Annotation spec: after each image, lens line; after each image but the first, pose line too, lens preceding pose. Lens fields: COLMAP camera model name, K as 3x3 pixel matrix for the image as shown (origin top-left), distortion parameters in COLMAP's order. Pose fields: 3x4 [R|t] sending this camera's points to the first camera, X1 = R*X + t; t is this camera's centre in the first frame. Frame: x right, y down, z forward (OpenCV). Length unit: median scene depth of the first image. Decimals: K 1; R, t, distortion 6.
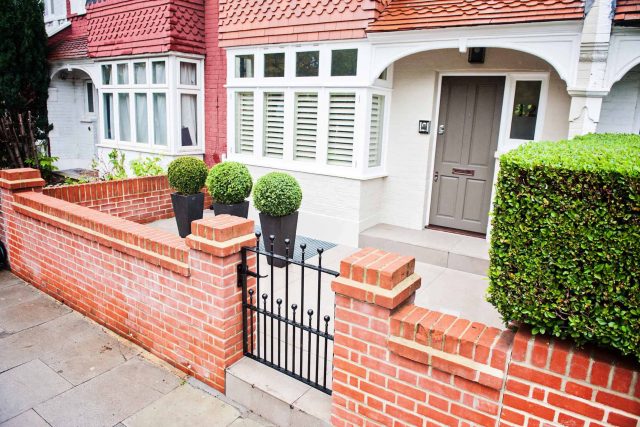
lens RADIAL K [[438.8, 0, 320.0], [0, 438.8, 213.5], [0, 0, 1]] dist [-0.051560, -0.001763]
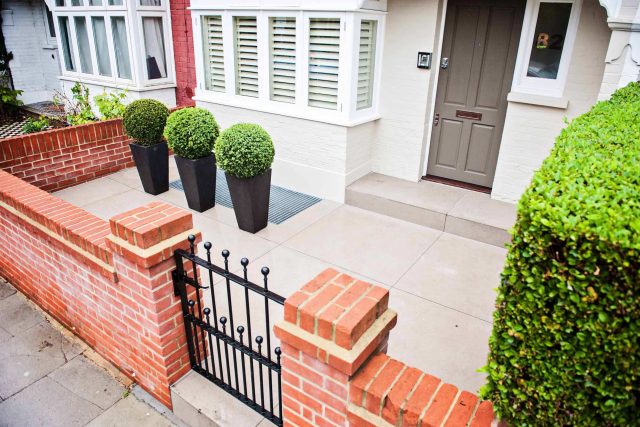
lens RADIAL K [[438.8, 0, 320.0], [0, 438.8, 213.5], [0, 0, 1]] dist [-0.051560, -0.001763]
pose [[0.999899, -0.008187, -0.011620, 0.058967], [0.010253, 0.981599, 0.190677, -0.087549], [0.009845, -0.190777, 0.981584, 0.161864]]
